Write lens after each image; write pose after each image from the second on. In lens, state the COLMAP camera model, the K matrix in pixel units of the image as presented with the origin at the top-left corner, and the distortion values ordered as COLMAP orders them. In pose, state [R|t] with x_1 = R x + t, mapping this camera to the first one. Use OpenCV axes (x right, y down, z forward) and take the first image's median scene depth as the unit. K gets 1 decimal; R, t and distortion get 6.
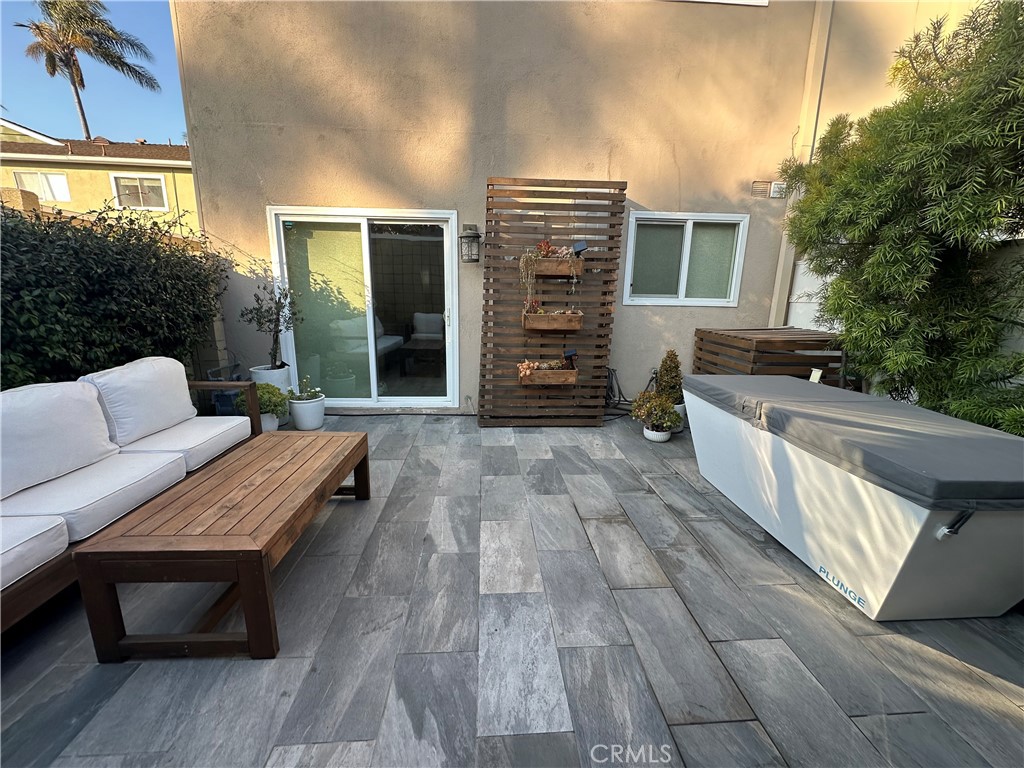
lens RADIAL K [[430.4, 0, 512.9], [0, 430.4, 390.4], [0, 0, 1]] dist [-0.003265, -0.000512]
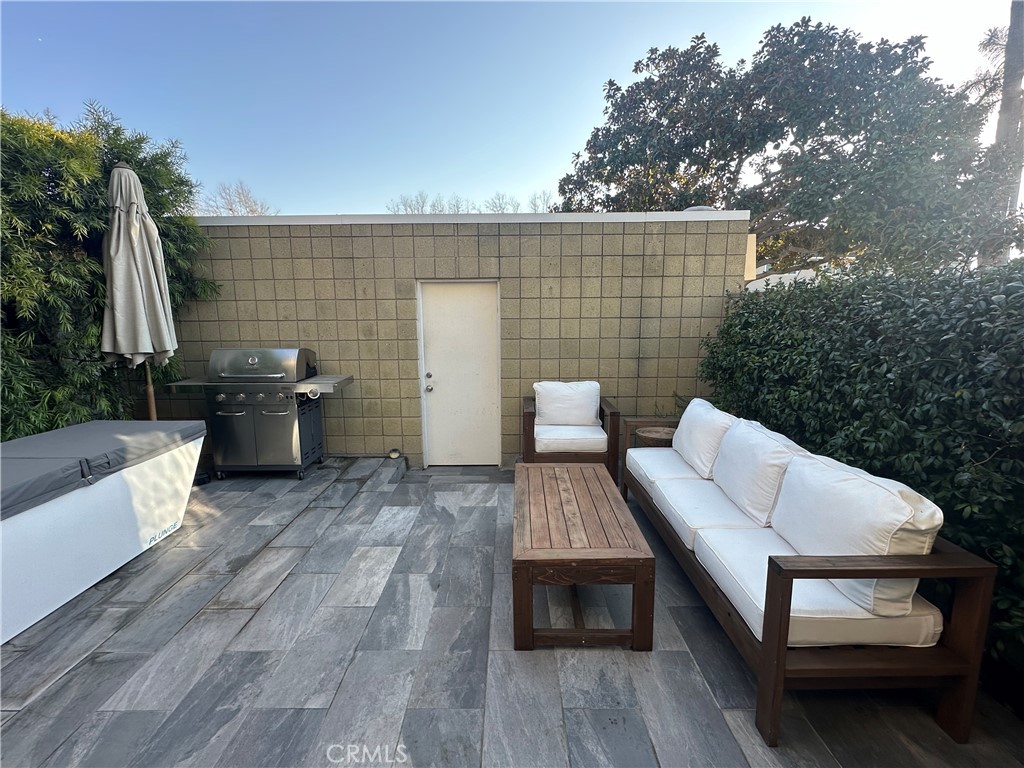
lens RADIAL K [[450.9, 0, 513.3], [0, 450.9, 382.9], [0, 0, 1]] dist [0.000012, 0.000145]
pose [[-0.998561, -0.017451, 0.050707, -0.446884], [0.002727, 0.927823, 0.373011, -0.525607], [-0.053557, 0.372612, -0.926440, 1.883270]]
